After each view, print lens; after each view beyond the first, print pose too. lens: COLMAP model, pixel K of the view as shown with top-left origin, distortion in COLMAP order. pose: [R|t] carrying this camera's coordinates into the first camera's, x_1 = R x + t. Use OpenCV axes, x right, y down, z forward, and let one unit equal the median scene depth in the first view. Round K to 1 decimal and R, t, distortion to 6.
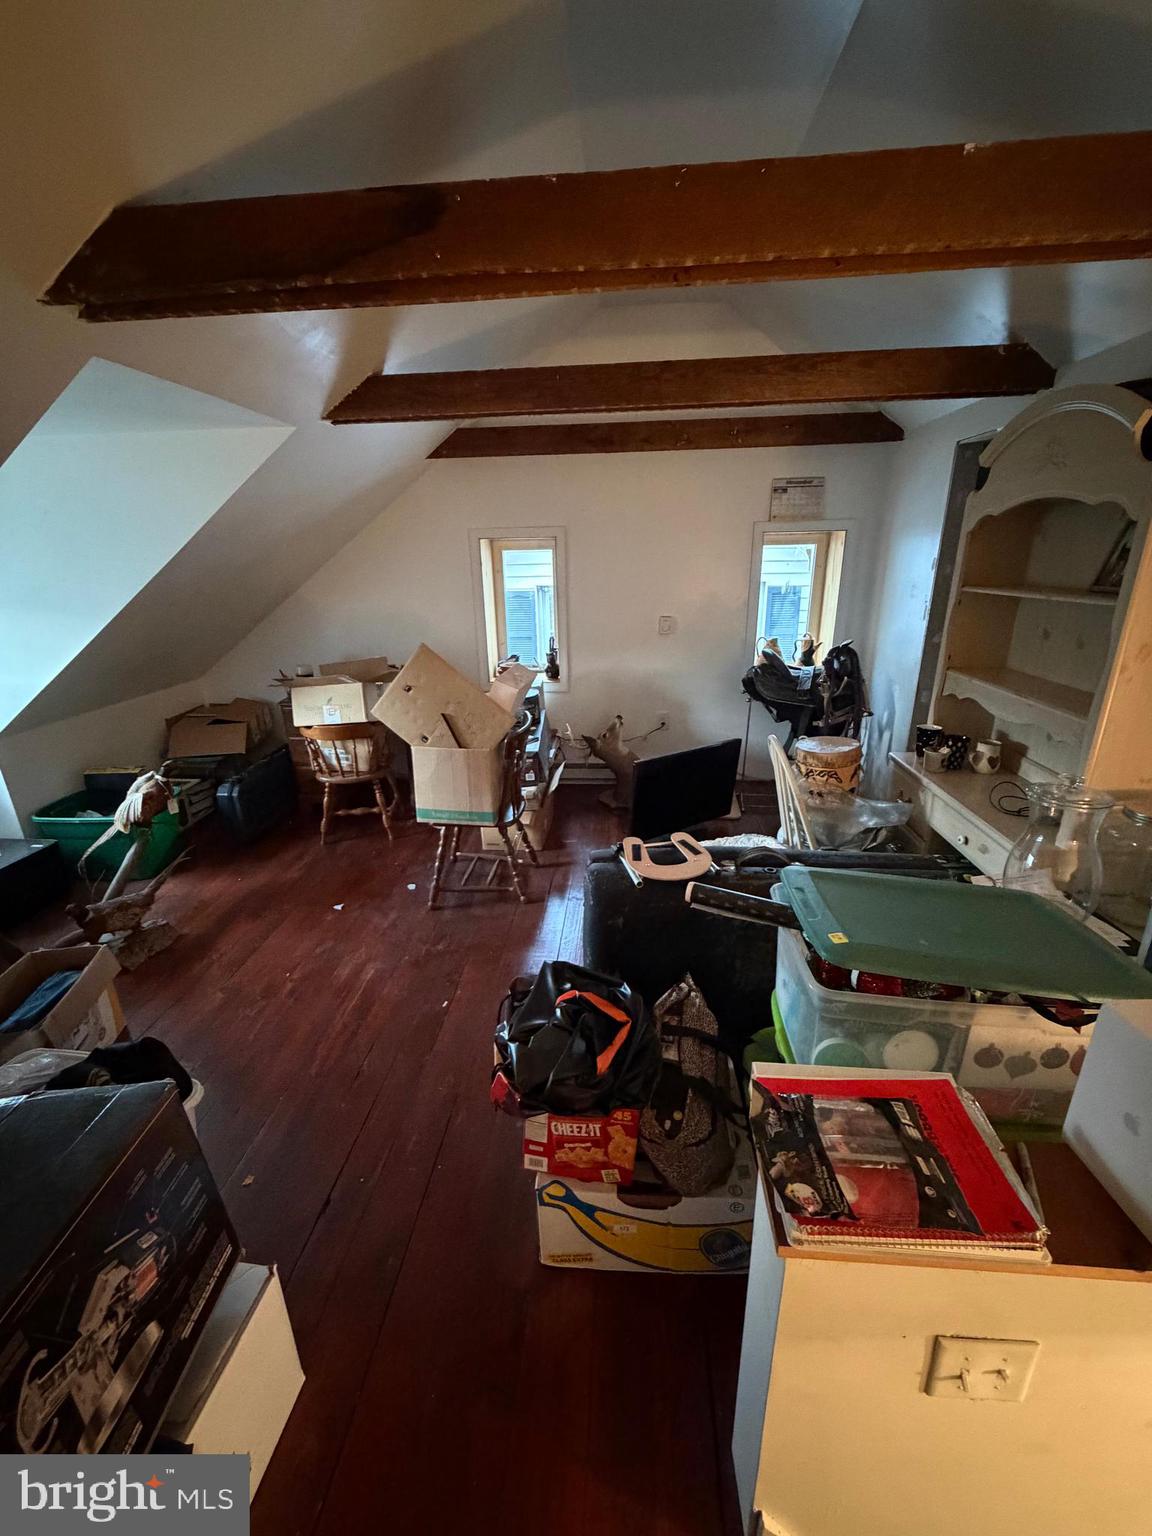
lens RADIAL K [[608.8, 0, 571.8], [0, 608.8, 767.0], [0, 0, 1]] dist [-0.029534, -0.000004]
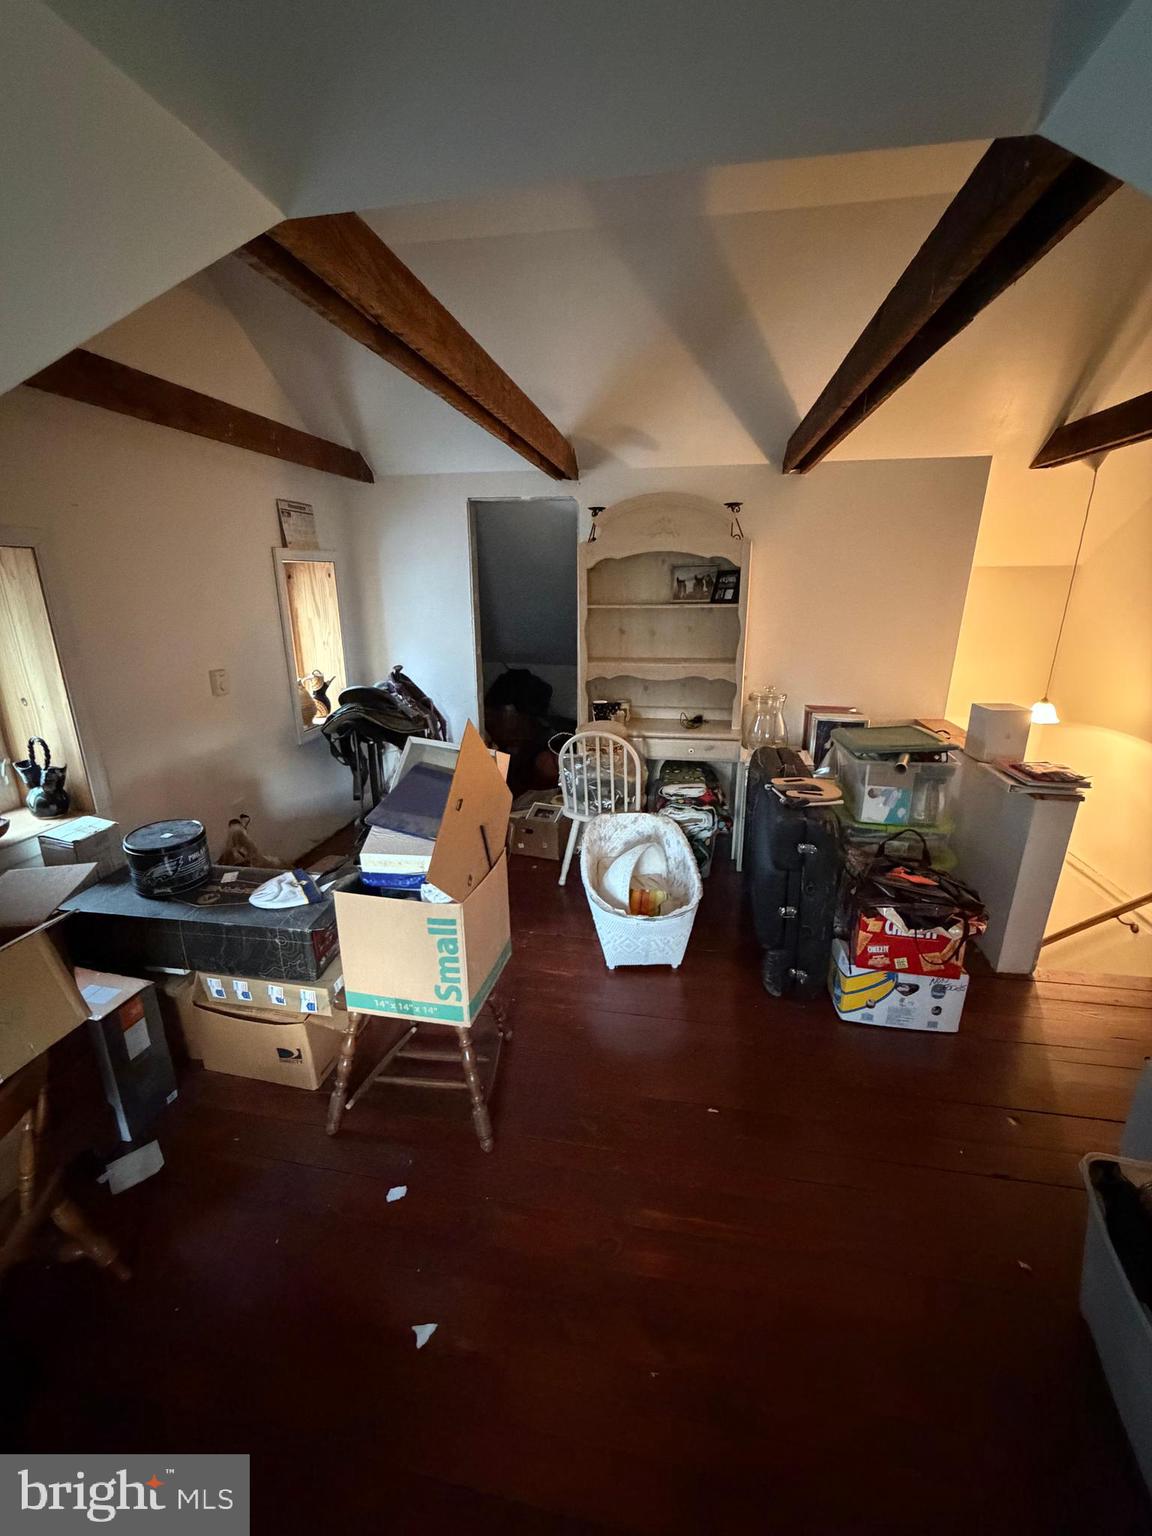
lens RADIAL K [[608.8, 0, 571.8], [0, 608.8, 767.0], [0, 0, 1]] dist [-0.029534, -0.000004]
pose [[0.083781, -0.265473, 0.960471, -0.560072], [0.326753, 0.917887, 0.225201, -0.180547], [-0.941389, 0.294969, 0.163646, 0.573695]]
